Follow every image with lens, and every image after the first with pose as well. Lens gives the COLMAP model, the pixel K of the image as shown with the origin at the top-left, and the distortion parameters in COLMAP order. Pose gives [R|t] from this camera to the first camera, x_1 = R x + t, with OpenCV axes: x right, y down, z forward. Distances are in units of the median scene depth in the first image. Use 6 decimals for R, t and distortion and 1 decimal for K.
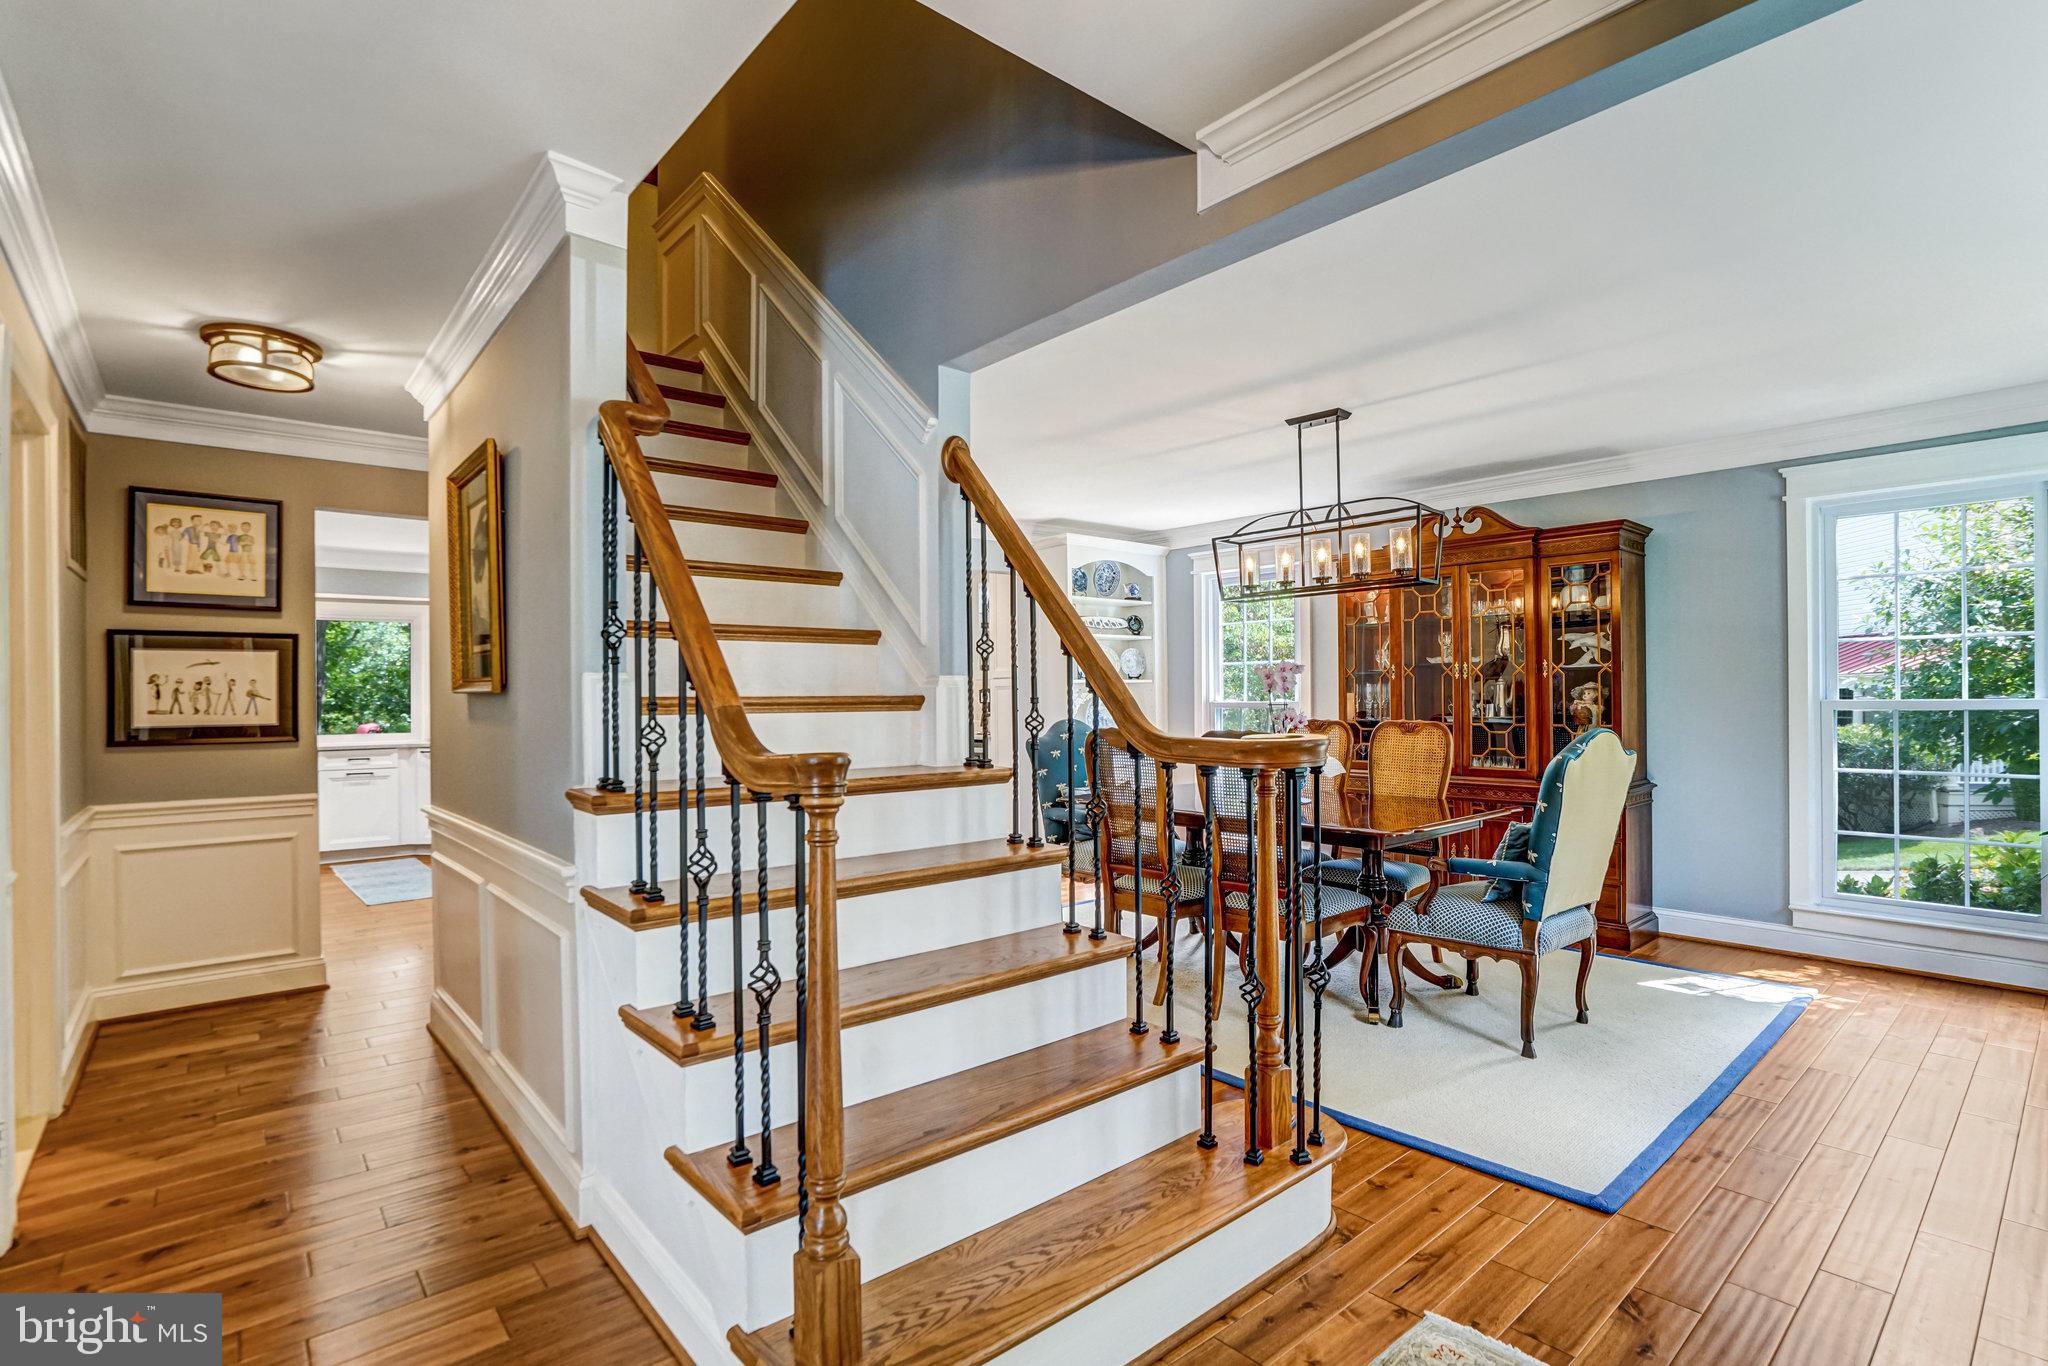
lens RADIAL K [[990.8, 0, 1020.2], [0, 990.8, 697.7], [0, 0, 1]] dist [-0.006399, 0.000418]
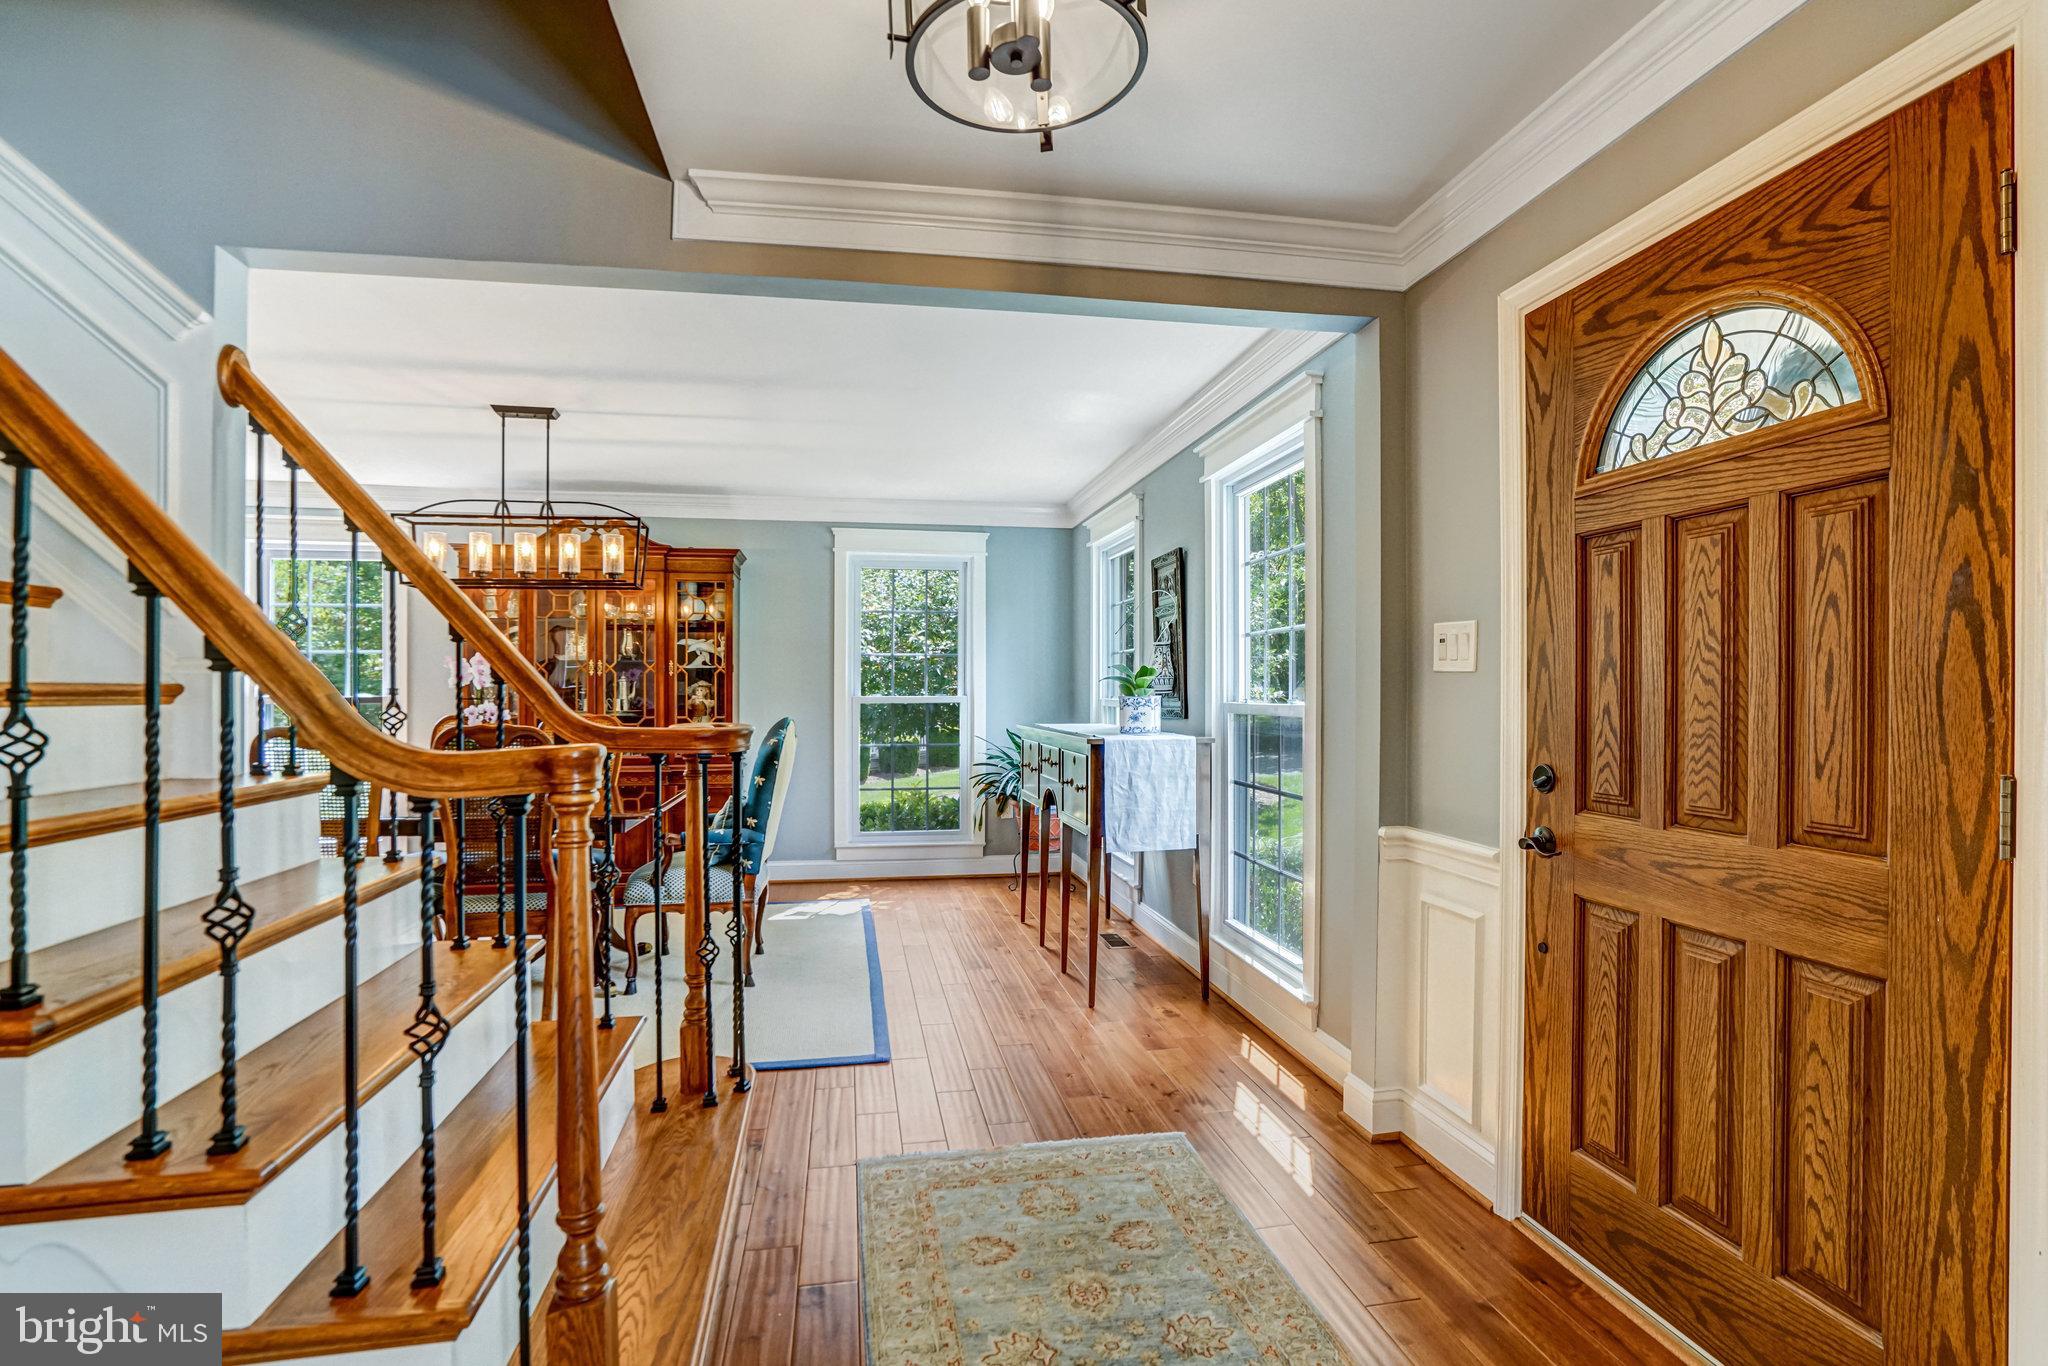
lens RADIAL K [[990.8, 0, 1014.6], [0, 990.8, 684.8], [0, 0, 1]] dist [-0.006399, 0.000418]
pose [[0.529051, 0.012226, 0.848502, -0.262372], [-0.000649, 0.999902, -0.014003, 0.006160], [-0.848590, 0.006857, 0.529007, 0.055409]]
